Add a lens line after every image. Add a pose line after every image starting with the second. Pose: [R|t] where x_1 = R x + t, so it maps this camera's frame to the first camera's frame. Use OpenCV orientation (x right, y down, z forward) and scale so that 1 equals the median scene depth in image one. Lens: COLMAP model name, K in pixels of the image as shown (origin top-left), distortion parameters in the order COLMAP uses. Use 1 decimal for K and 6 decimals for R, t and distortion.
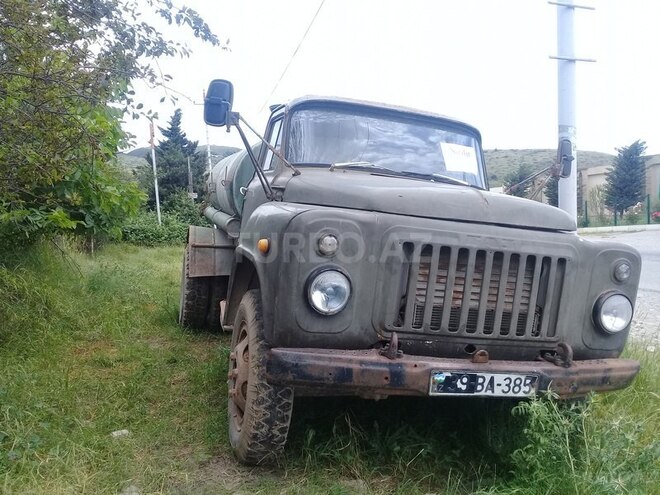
lens RADIAL K [[597.2, 0, 330.0], [0, 597.2, 247.5], [0, 0, 1]] dist [0.089770, -0.202519]
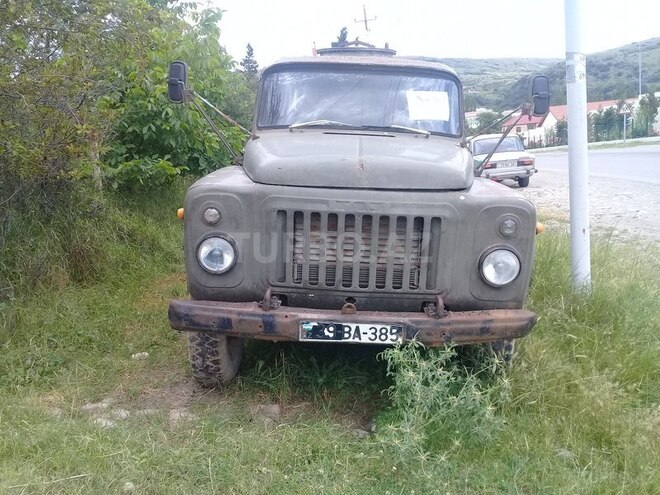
lens RADIAL K [[597.2, 0, 330.0], [0, 597.2, 247.5], [0, 0, 1]] dist [0.089770, -0.202519]
pose [[0.954628, -0.009880, -0.297638, 0.548693], [0.051358, 0.989937, 0.131863, -0.082509], [0.293340, -0.141166, 0.945528, -0.059678]]
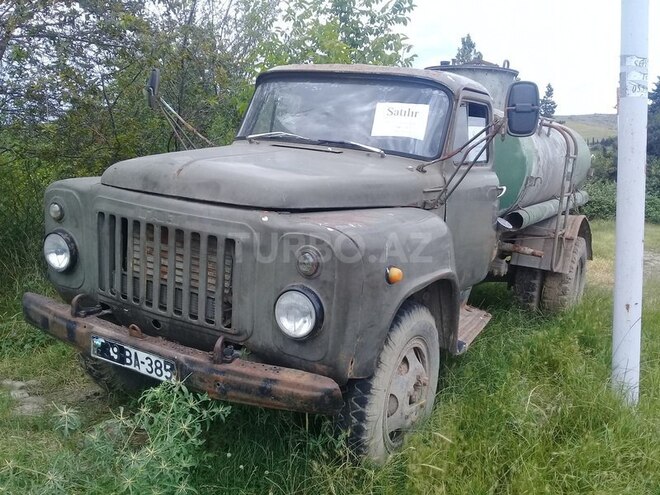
lens RADIAL K [[597.2, 0, 330.0], [0, 597.2, 247.5], [0, 0, 1]] dist [0.089770, -0.202519]
pose [[0.705363, 0.079615, -0.704361, 1.151020], [-0.046537, 0.996730, 0.066058, -0.034813], [0.707317, -0.013816, 0.706762, 0.524595]]
